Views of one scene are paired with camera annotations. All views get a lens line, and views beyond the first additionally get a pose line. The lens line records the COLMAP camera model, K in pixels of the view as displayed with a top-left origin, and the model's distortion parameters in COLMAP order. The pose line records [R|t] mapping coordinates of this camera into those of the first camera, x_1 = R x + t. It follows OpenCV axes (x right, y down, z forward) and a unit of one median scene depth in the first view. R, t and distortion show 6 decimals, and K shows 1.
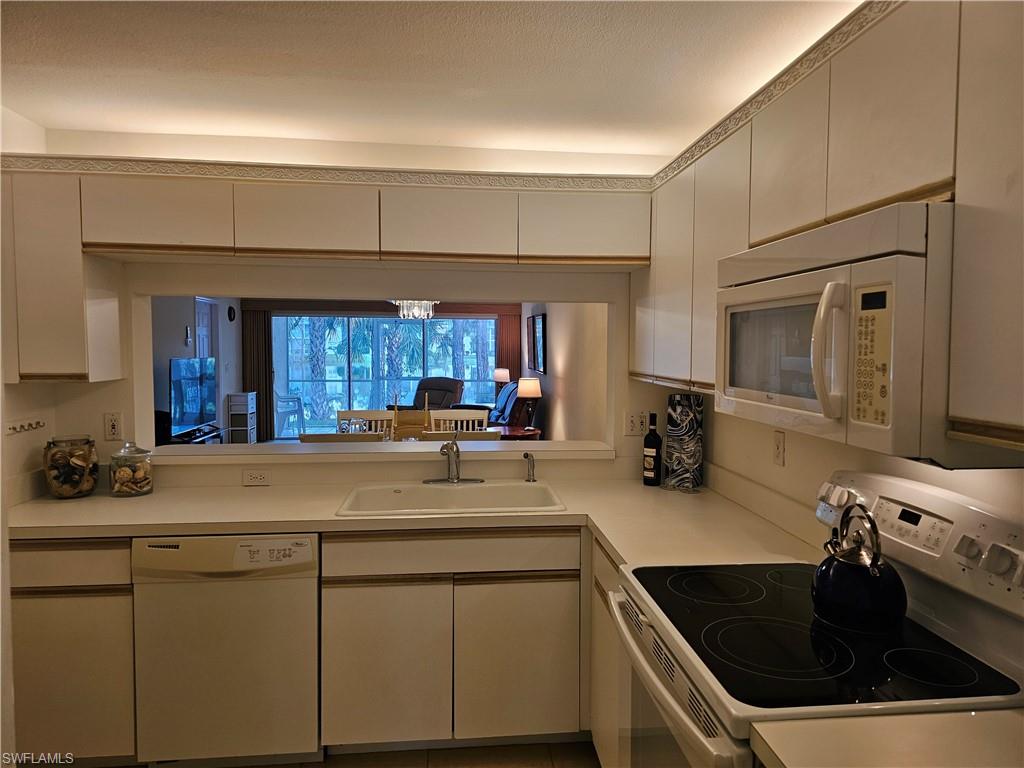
lens RADIAL K [[685.0, 0, 508.8], [0, 685.0, 384.7], [0, 0, 1]] dist [0.069519, -0.062667]
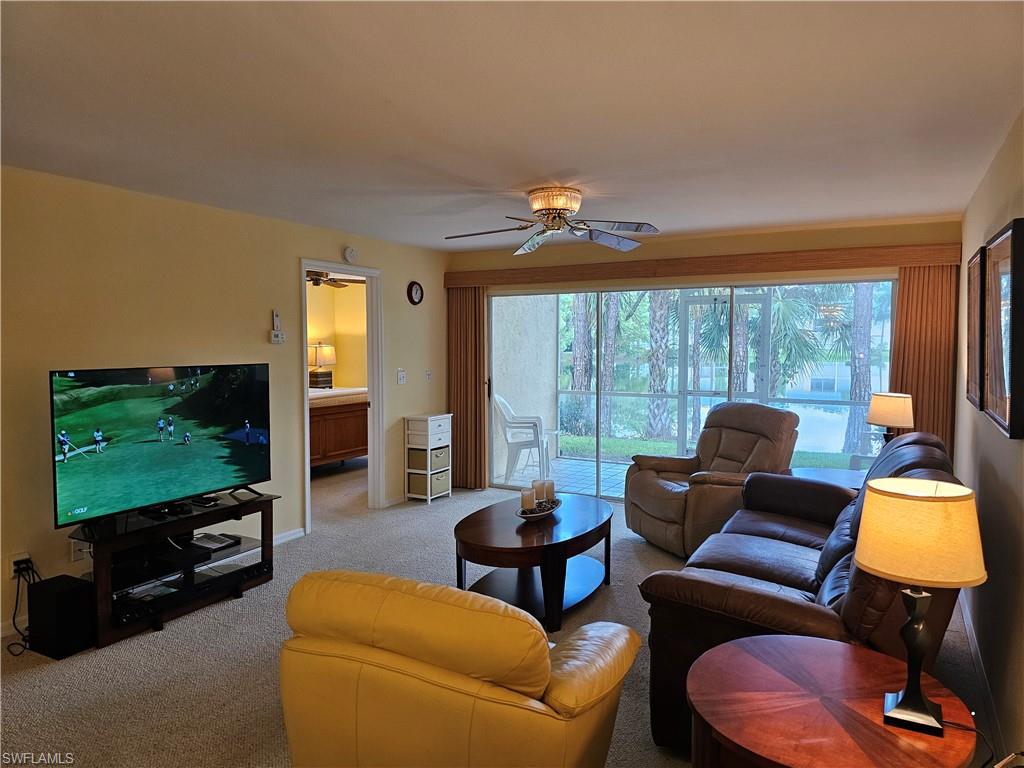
lens RADIAL K [[685.0, 0, 508.8], [0, 685.0, 384.7], [0, 0, 1]] dist [0.069519, -0.062667]
pose [[0.831567, 0.030177, -0.554604, 0.028010], [-0.026355, 0.999542, 0.014871, -0.026382], [0.554799, 0.002251, 0.831981, 0.485064]]
